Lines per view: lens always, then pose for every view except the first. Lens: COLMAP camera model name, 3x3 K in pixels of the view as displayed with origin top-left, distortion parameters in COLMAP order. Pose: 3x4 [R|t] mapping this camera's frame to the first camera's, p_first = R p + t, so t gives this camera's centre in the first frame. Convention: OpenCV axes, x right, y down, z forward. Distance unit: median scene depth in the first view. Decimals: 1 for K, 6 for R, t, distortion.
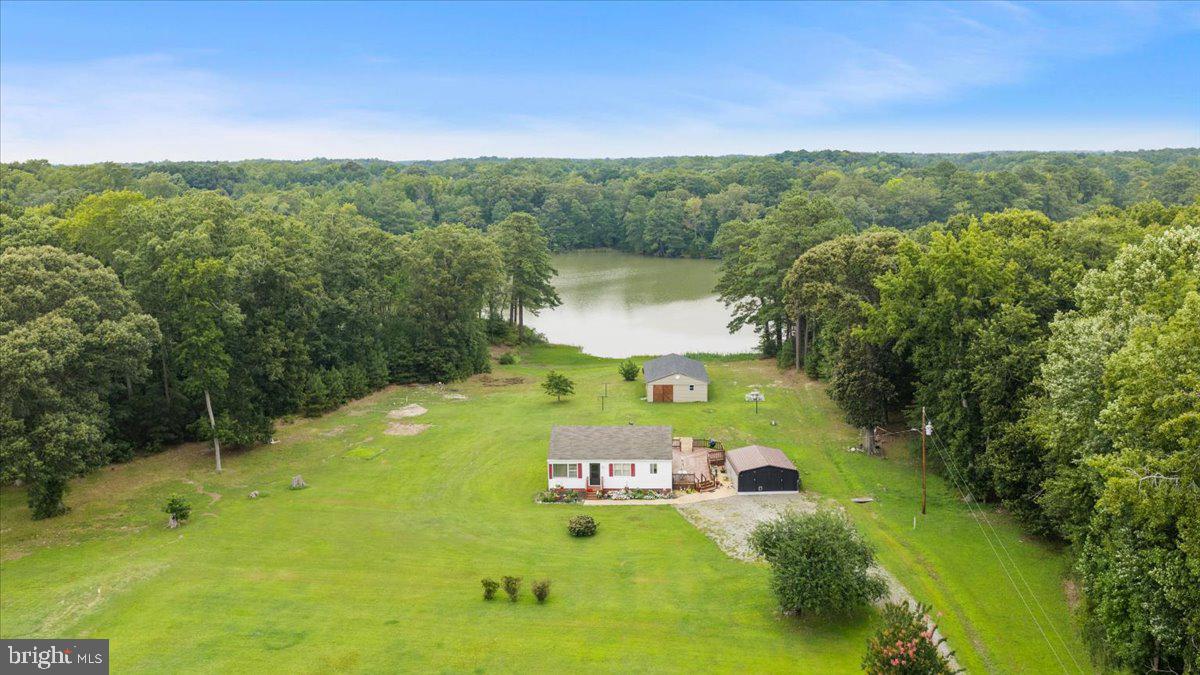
lens RADIAL K [[1008.2, 0, 600.0], [0, 1008.2, 337.5], [0, 0, 1]] dist [0.044529, -0.082082]
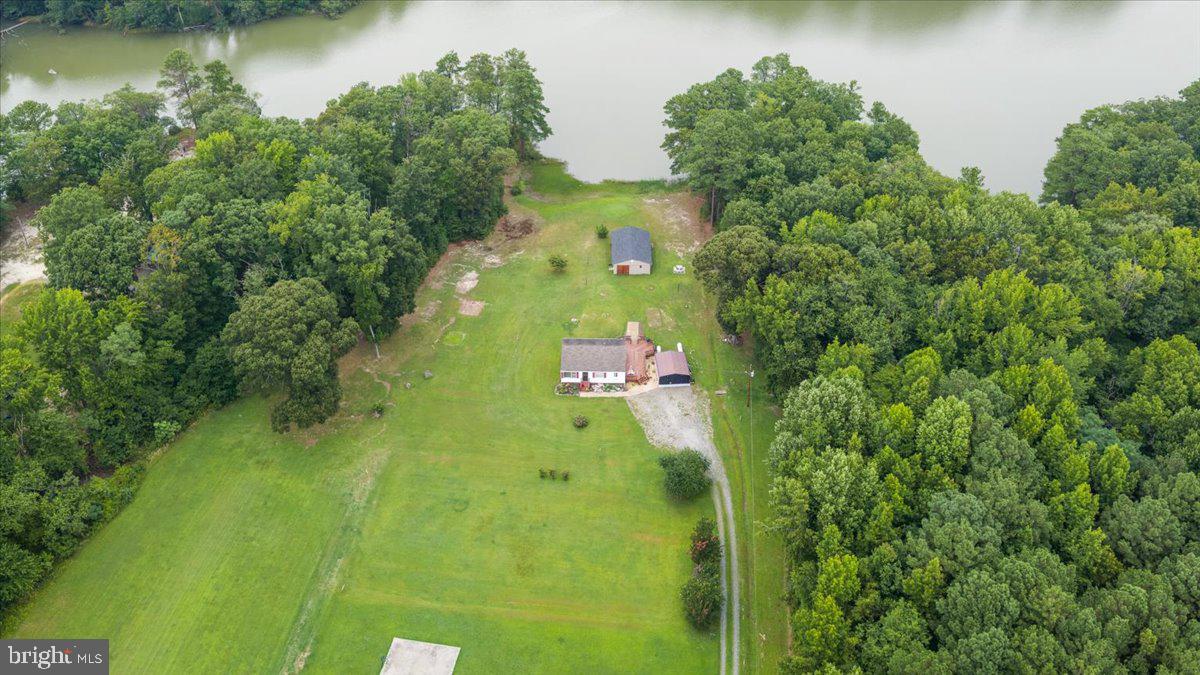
lens RADIAL K [[1008.2, 0, 600.0], [0, 1008.2, 337.5], [0, 0, 1]] dist [0.044529, -0.082082]
pose [[0.999400, -0.006003, 0.034125, -0.042512], [-0.010655, 0.883910, 0.467536, -0.834132], [-0.032970, -0.467618, 0.883315, -0.668529]]
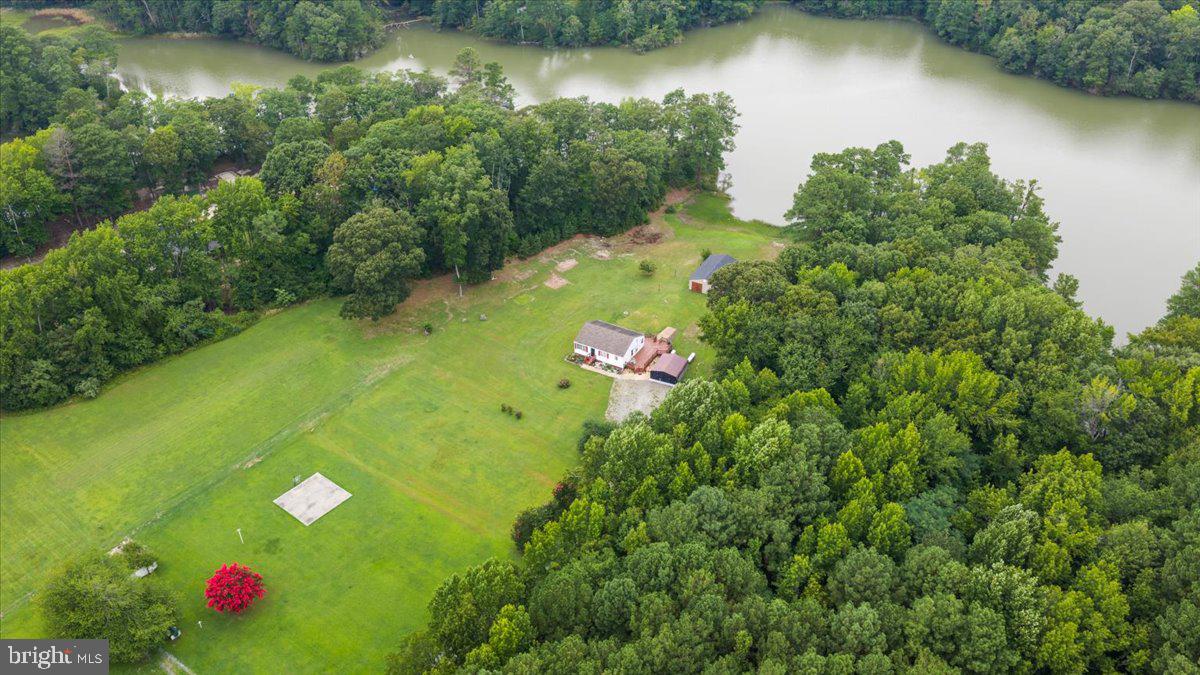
lens RADIAL K [[1008.2, 0, 600.0], [0, 1008.2, 337.5], [0, 0, 1]] dist [0.044529, -0.082082]
pose [[0.889197, 0.261564, -0.375383, 0.828105], [-0.087313, 0.902400, 0.421960, -0.826069], [0.449115, -0.342430, 0.825250, -0.797899]]
